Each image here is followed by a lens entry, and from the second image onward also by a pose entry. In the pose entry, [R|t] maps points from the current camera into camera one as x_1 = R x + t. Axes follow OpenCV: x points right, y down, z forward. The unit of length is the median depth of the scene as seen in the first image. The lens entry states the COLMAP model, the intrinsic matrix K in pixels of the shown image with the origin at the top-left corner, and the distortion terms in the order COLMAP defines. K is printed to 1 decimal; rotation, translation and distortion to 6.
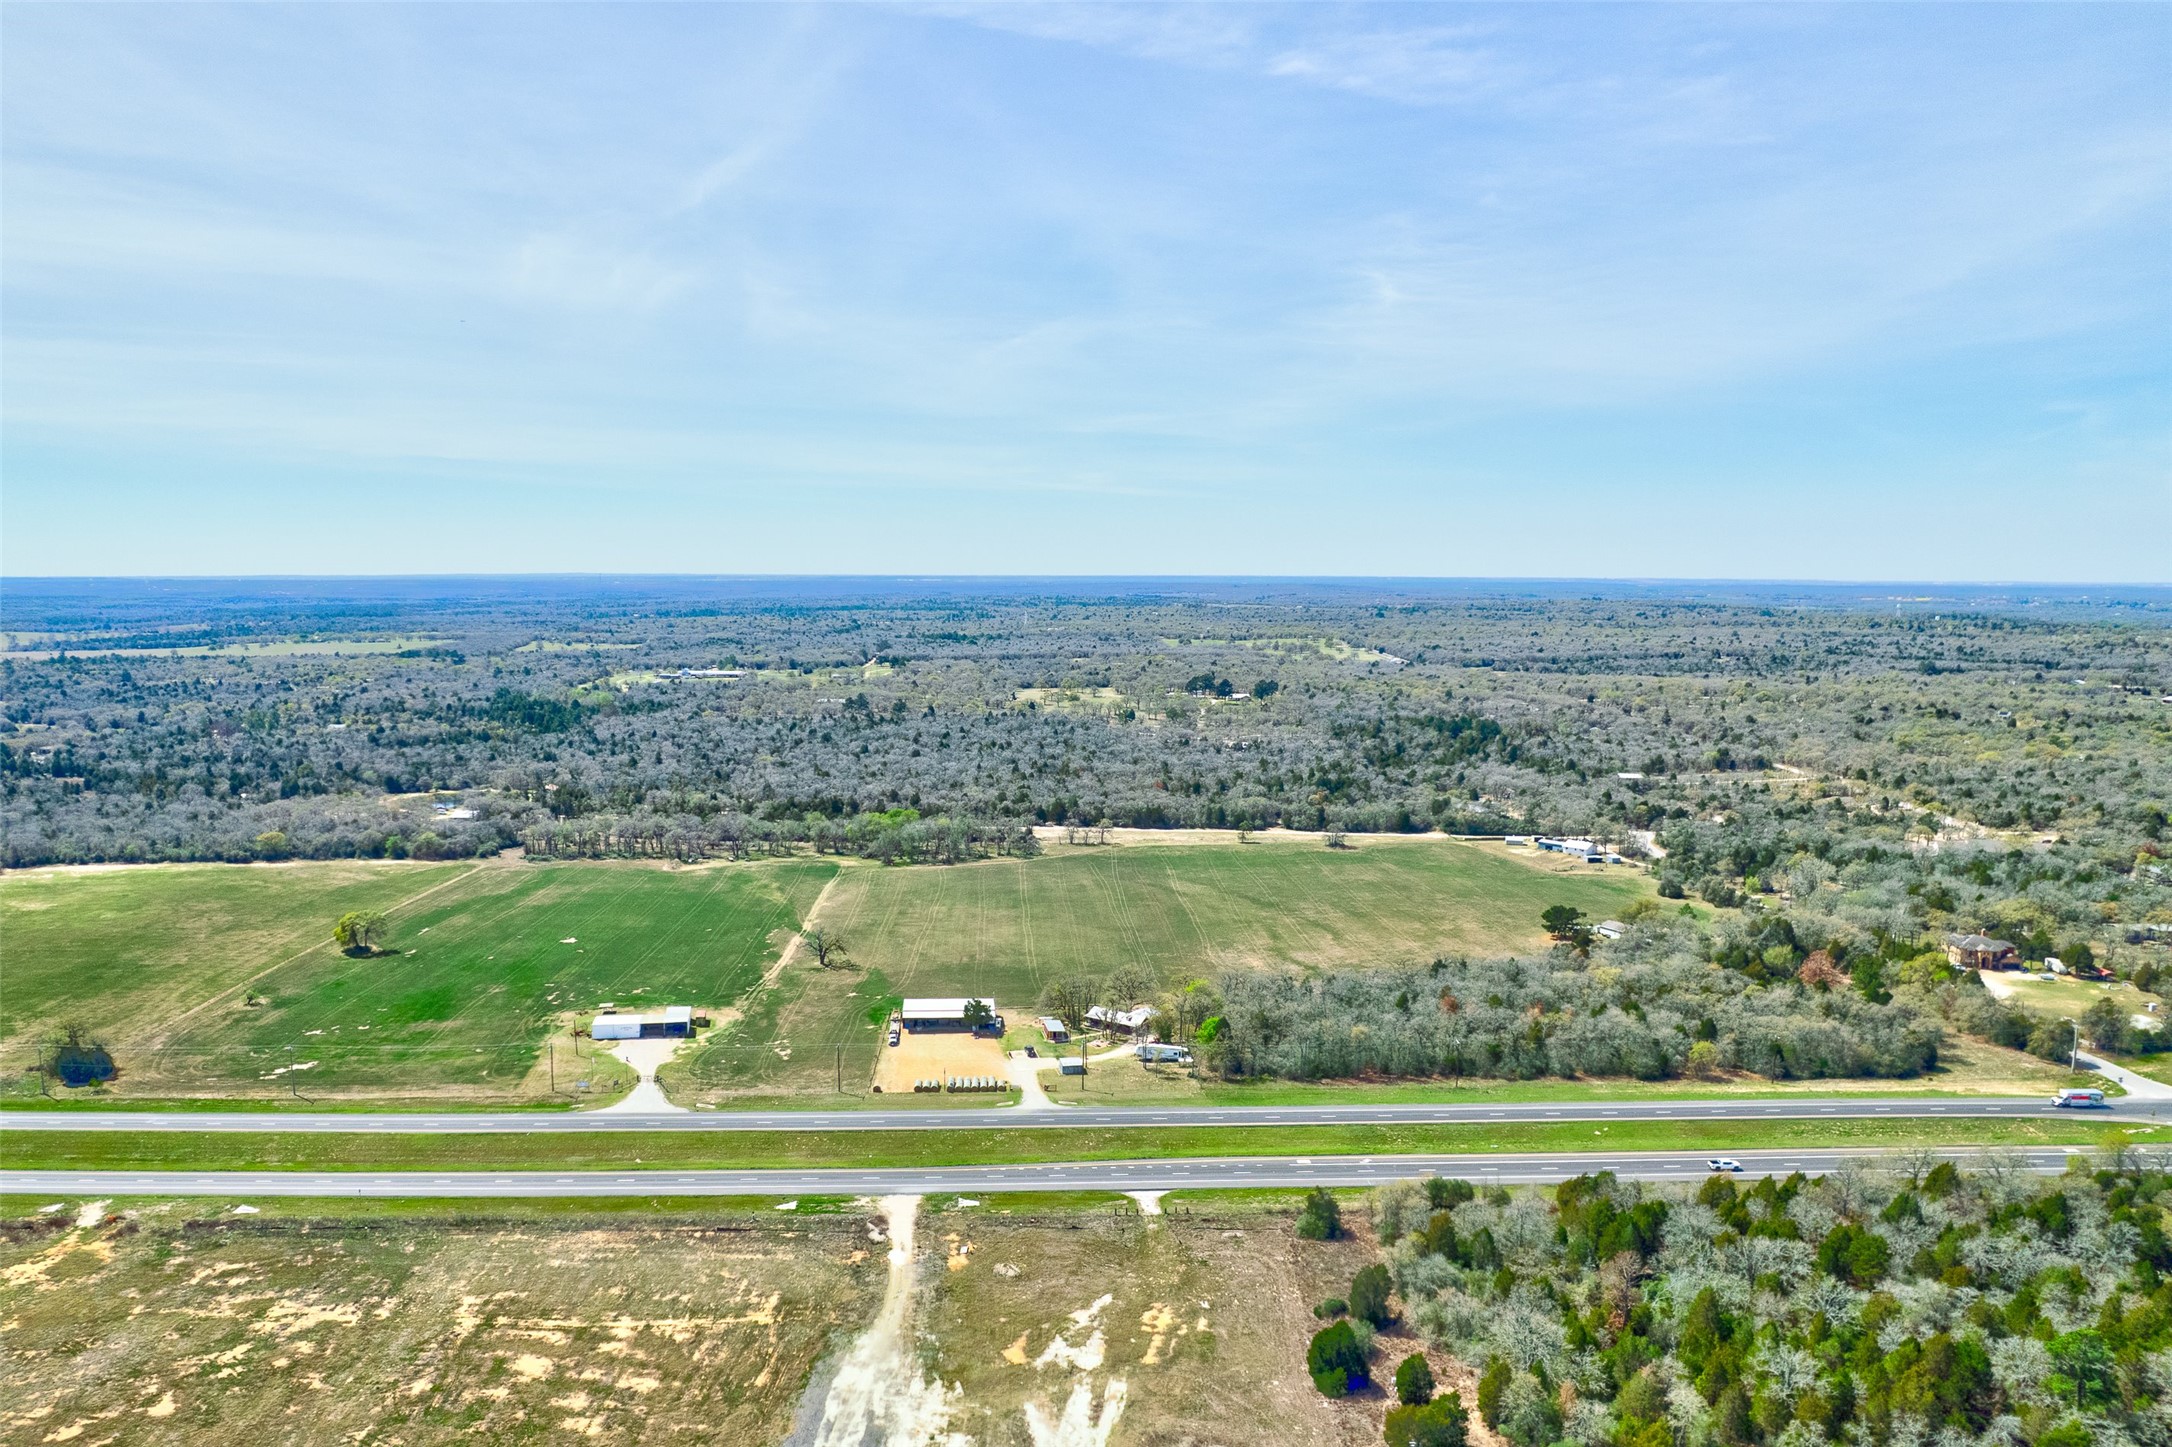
lens RADIAL K [[1501.9, 0, 1046.5], [0, 1501.9, 777.3], [0, 0, 1]] dist [-0.050962, 0.028448]
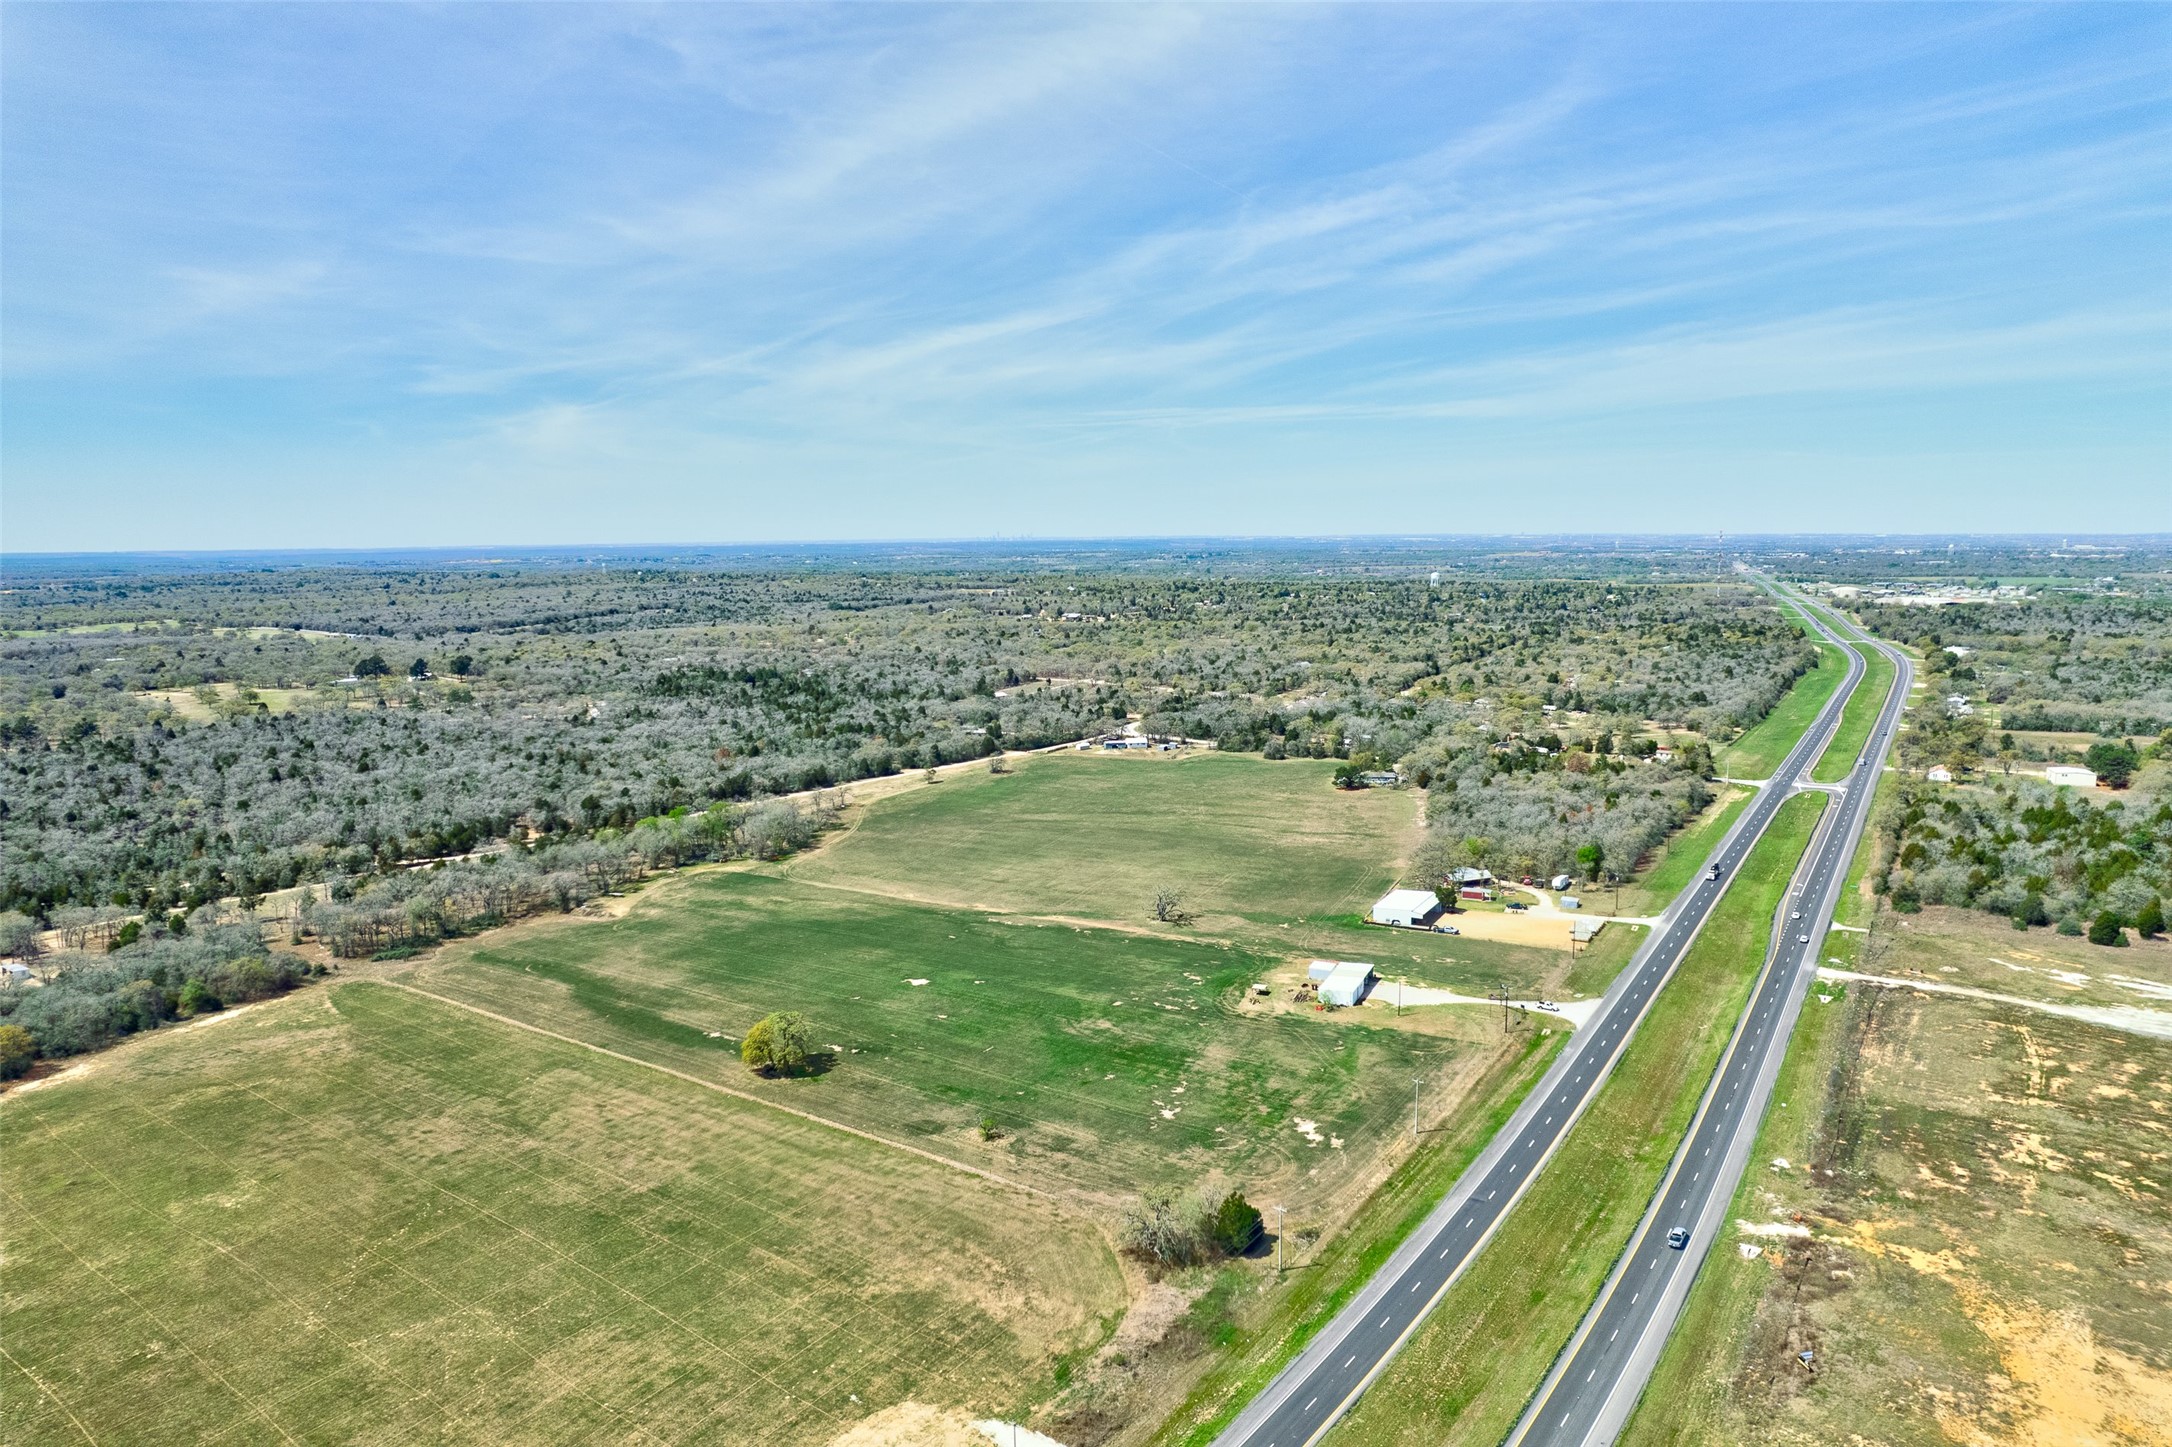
lens RADIAL K [[1366.1, 0, 1085.2], [0, 1366.1, 745.9], [0, 0, 1]] dist [-0.066825, 0.054019]
pose [[0.556106, -0.137291, 0.819693, -1.186243], [0.127272, 0.988697, 0.079252, -0.091502], [-0.821308, 0.060252, 0.567294, 0.674783]]
